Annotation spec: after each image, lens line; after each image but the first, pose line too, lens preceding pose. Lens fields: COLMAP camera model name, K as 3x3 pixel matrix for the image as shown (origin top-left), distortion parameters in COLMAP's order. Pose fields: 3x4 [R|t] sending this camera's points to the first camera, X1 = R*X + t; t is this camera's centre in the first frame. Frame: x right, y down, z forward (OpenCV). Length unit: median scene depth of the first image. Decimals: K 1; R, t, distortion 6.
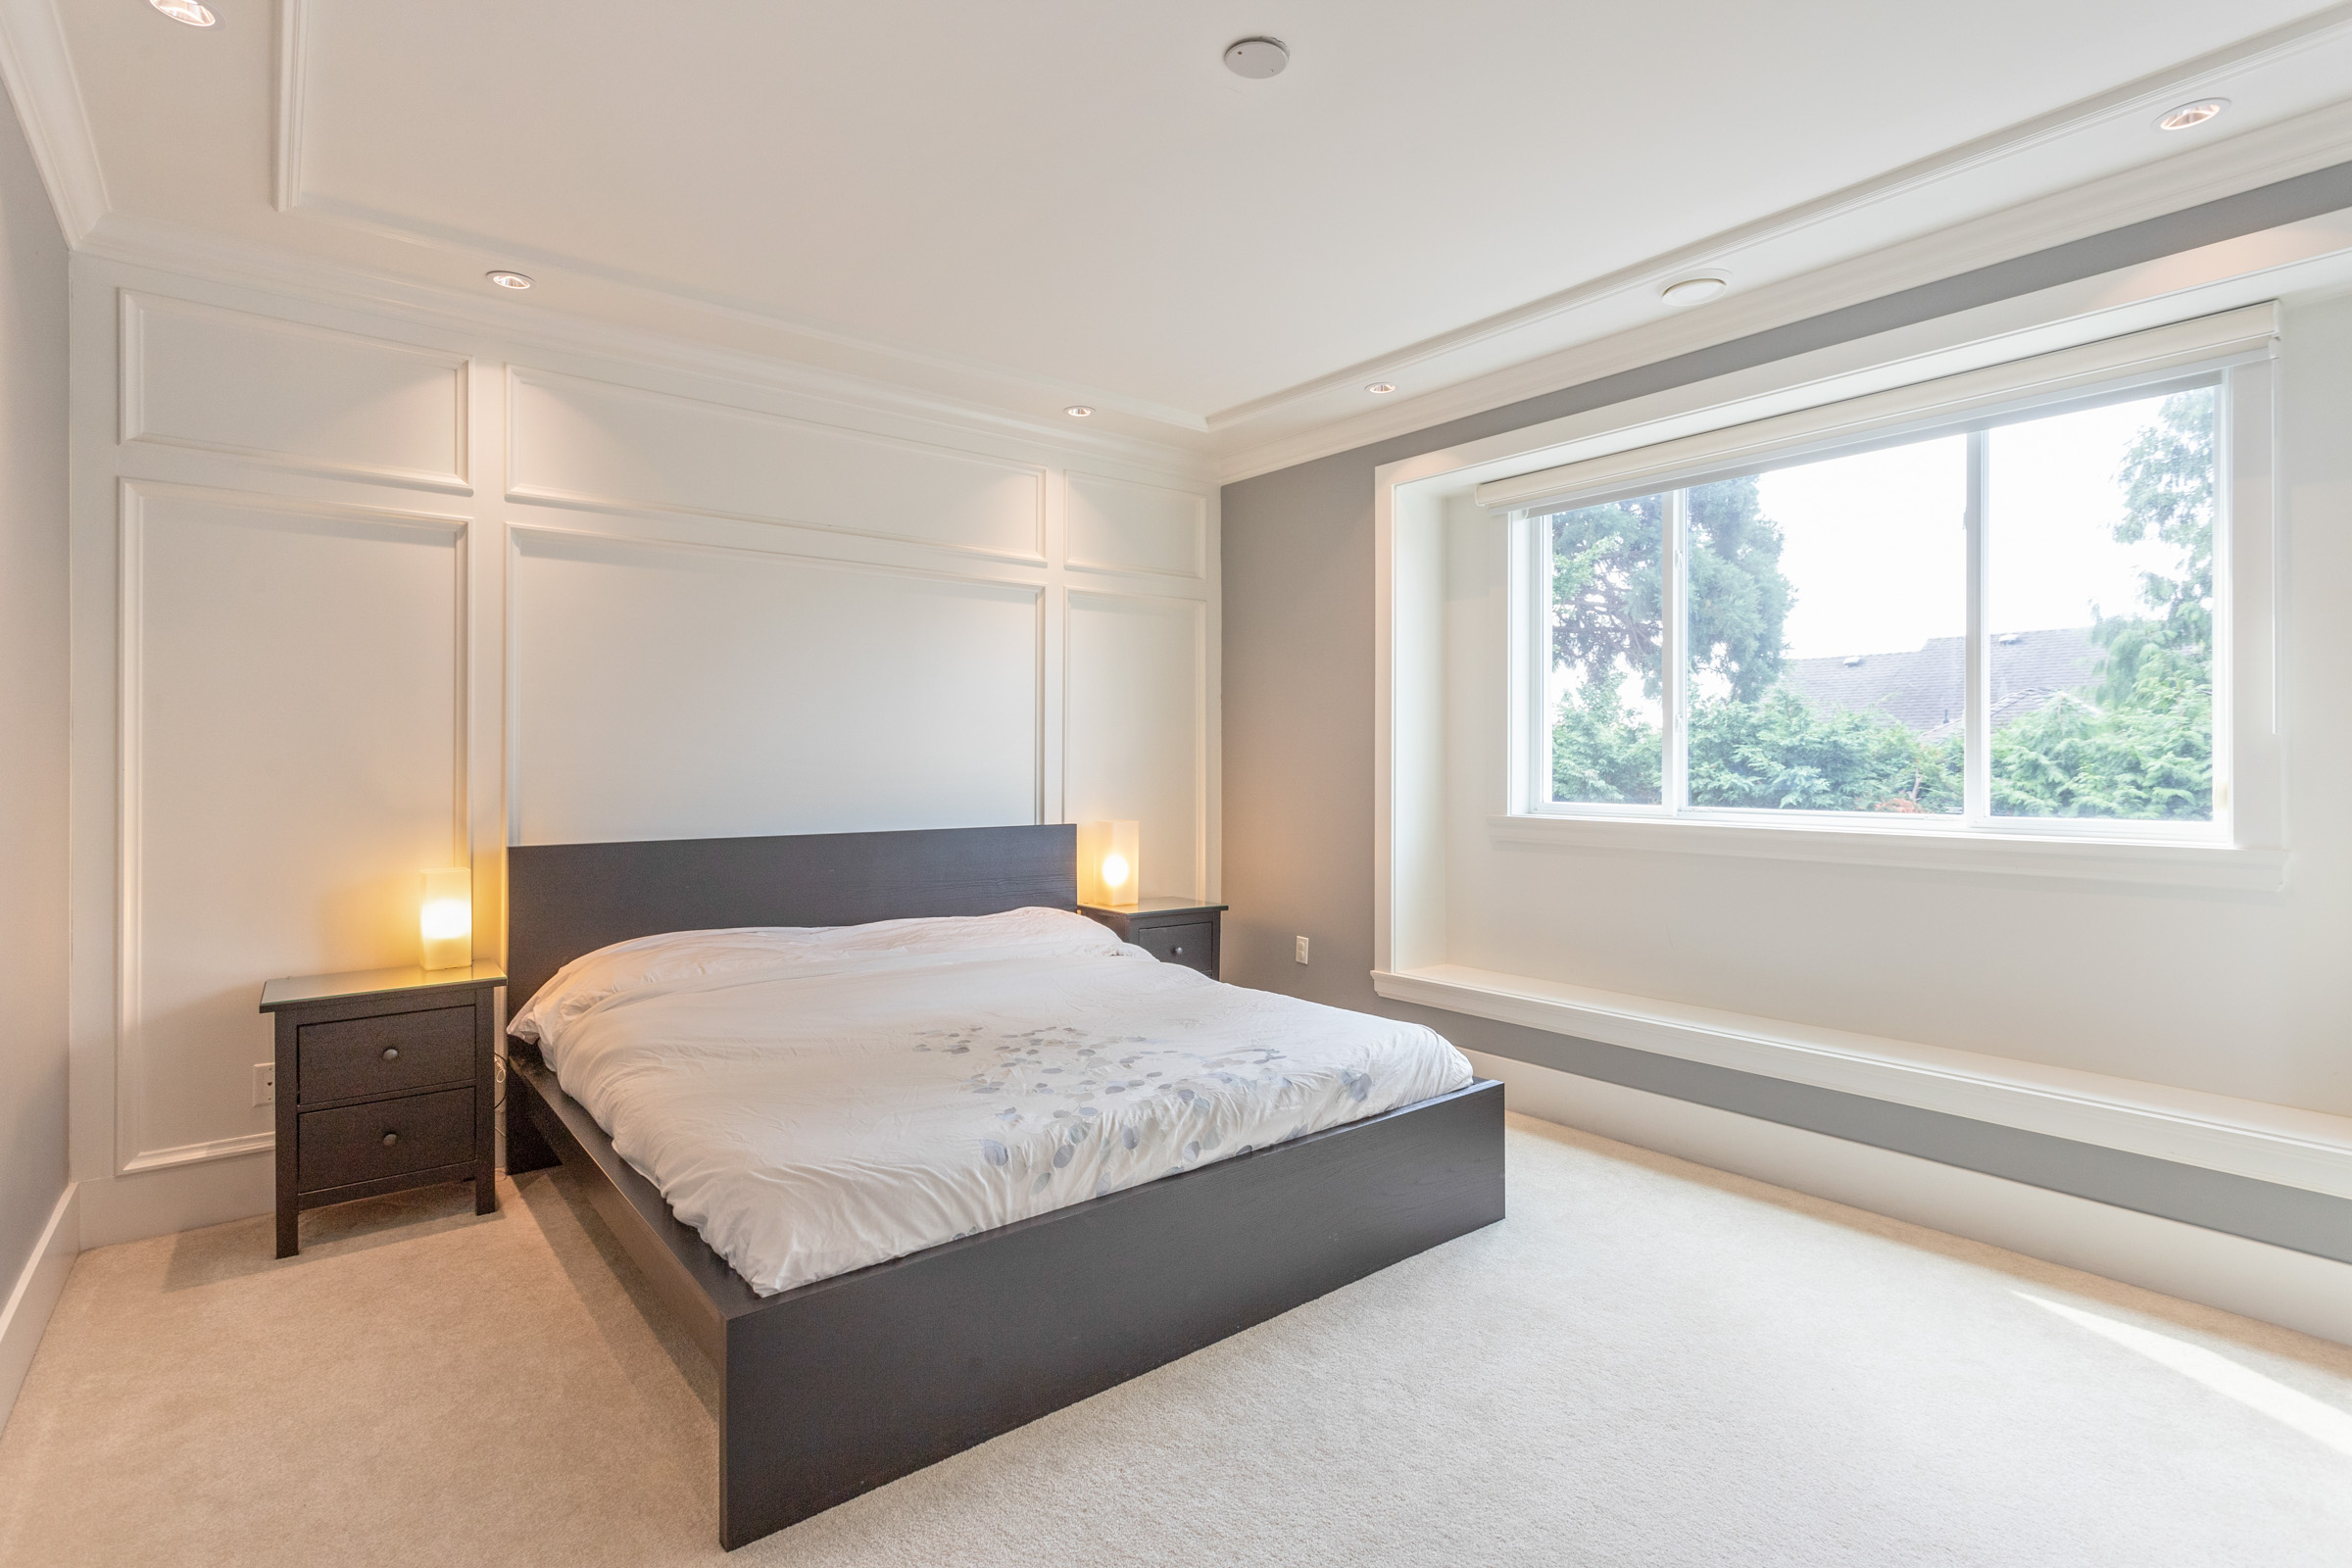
lens RADIAL K [[1129.4, 0, 1145.6], [0, 1129.4, 780.1], [0, 0, 1]] dist [0.003418, 0.000820]
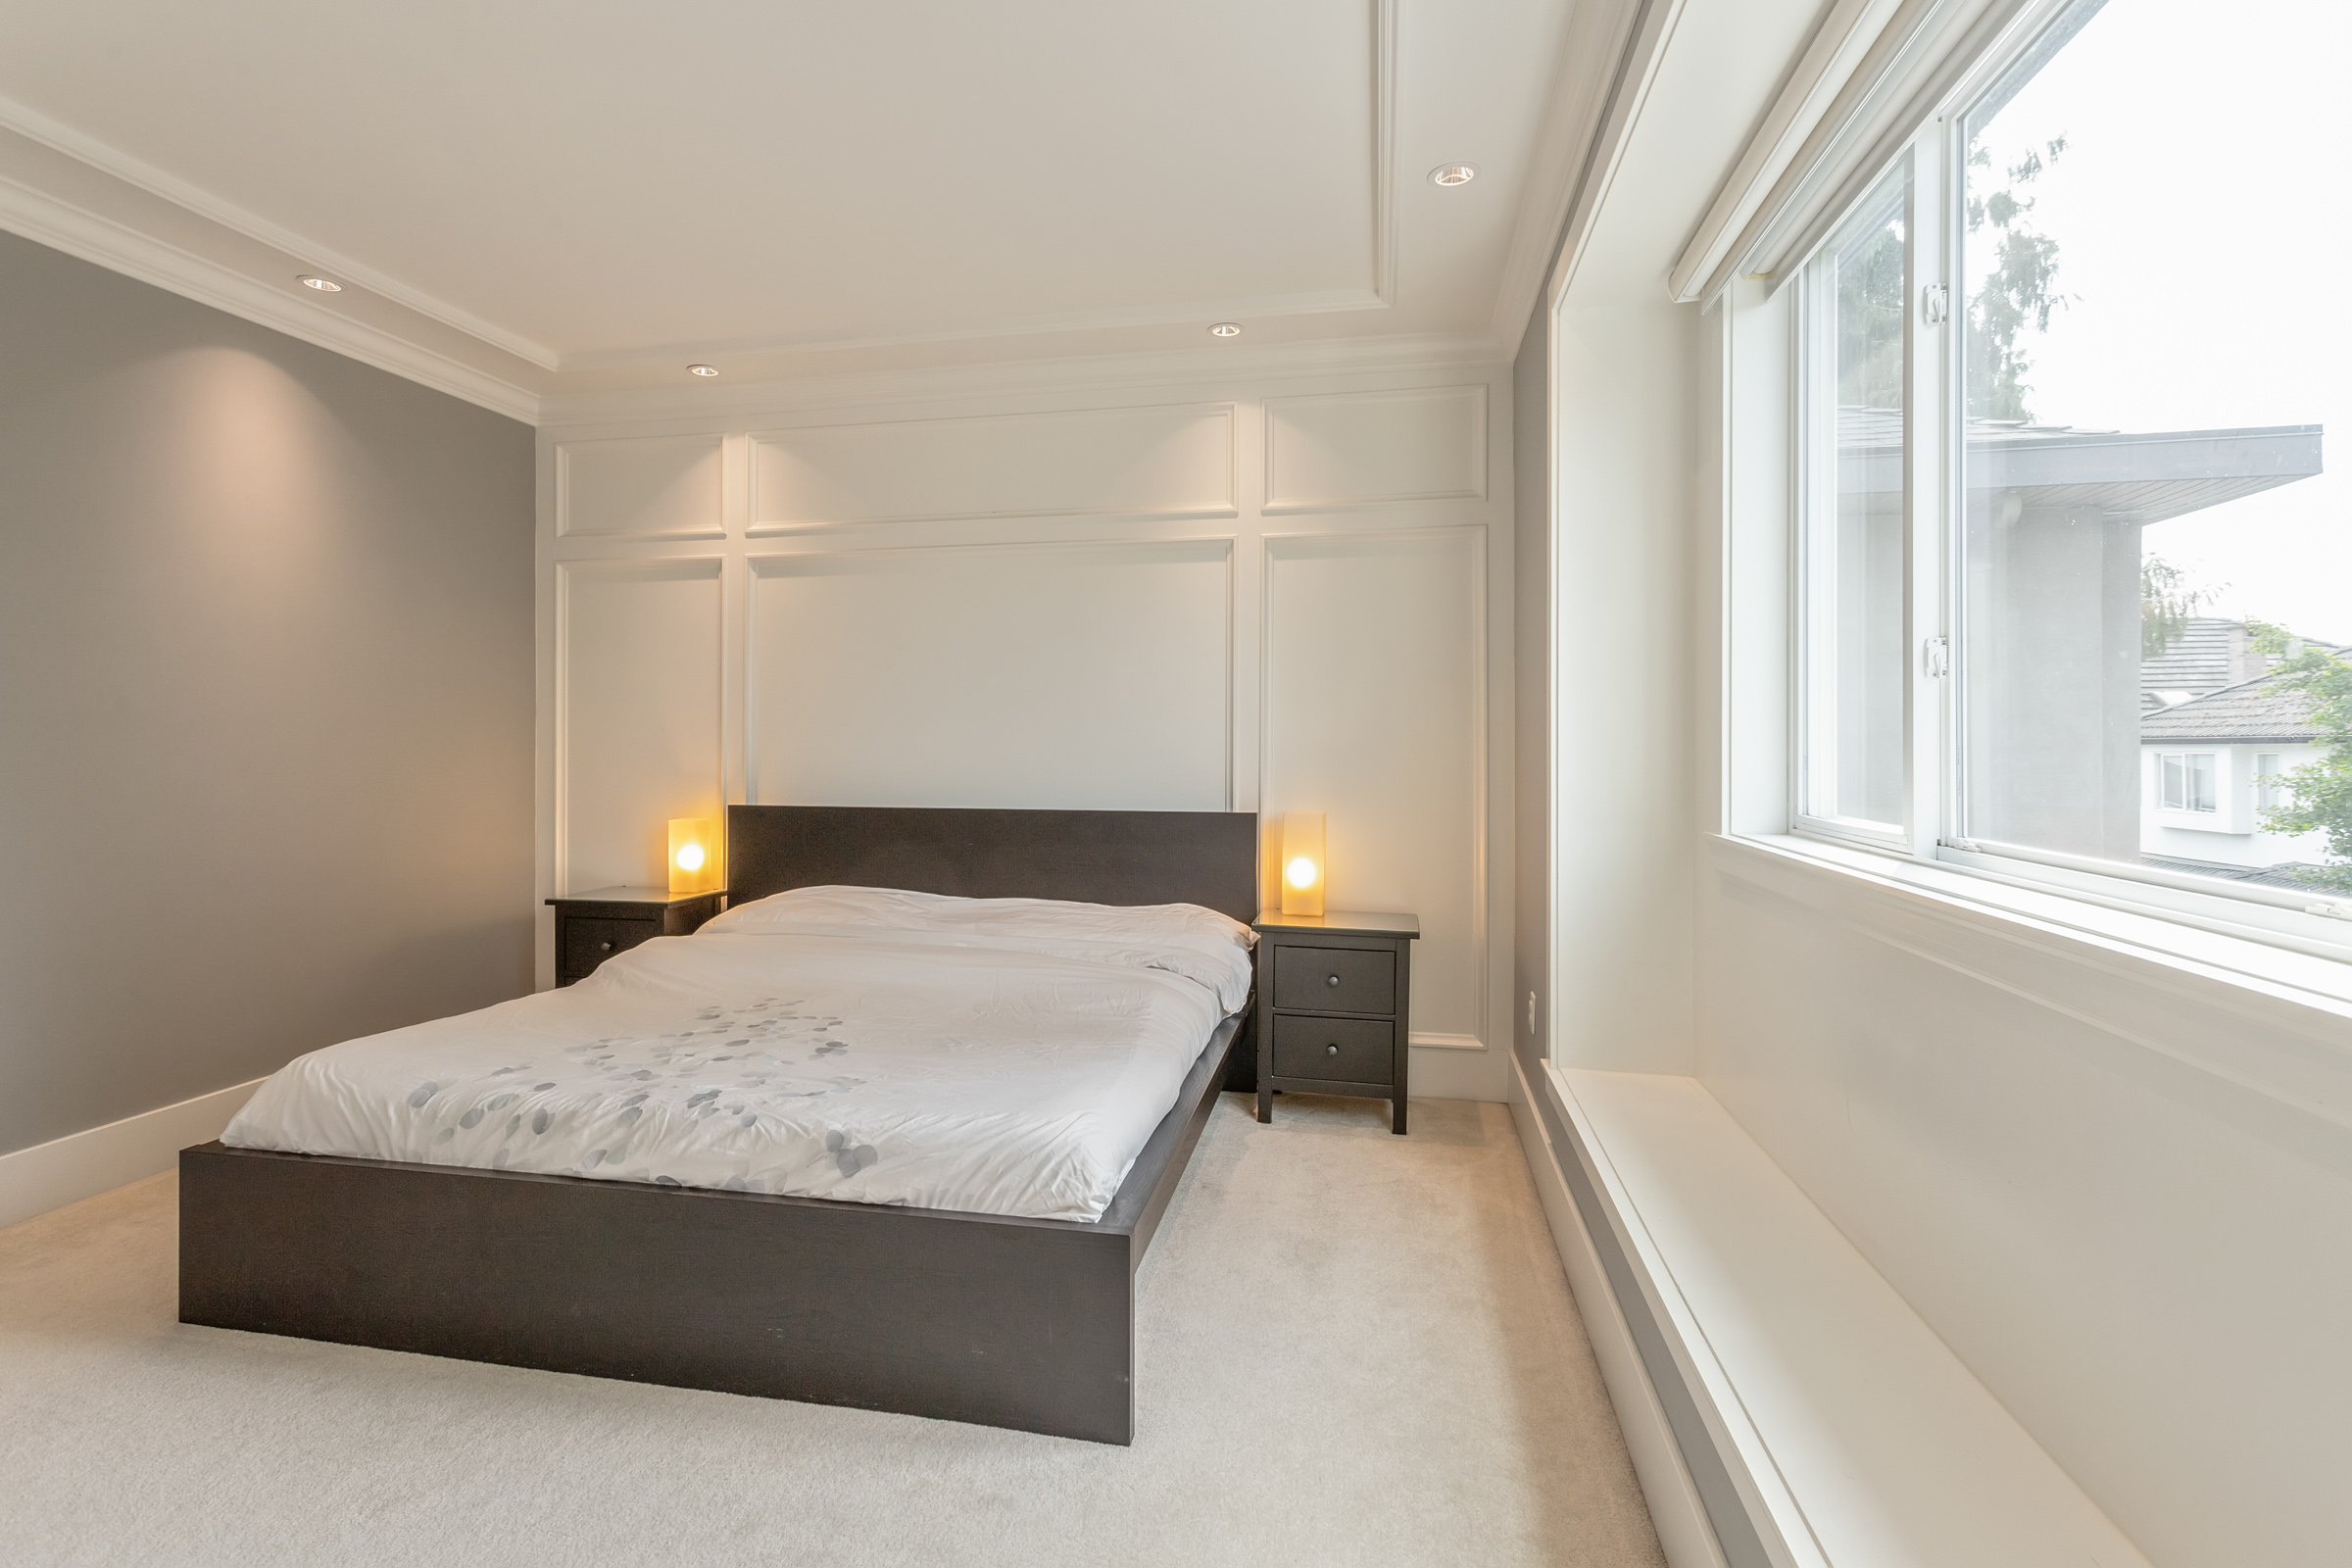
lens RADIAL K [[1128.3, 0, 1143.9], [0, 1128.3, 751.6], [0, 0, 1]] dist [-0.001515, 0.000165]
pose [[0.644625, 0.007163, -0.764465, 0.725598], [-0.014075, 0.999898, -0.002500, -0.005195], [0.764369, 0.012371, 0.644660, 0.524953]]
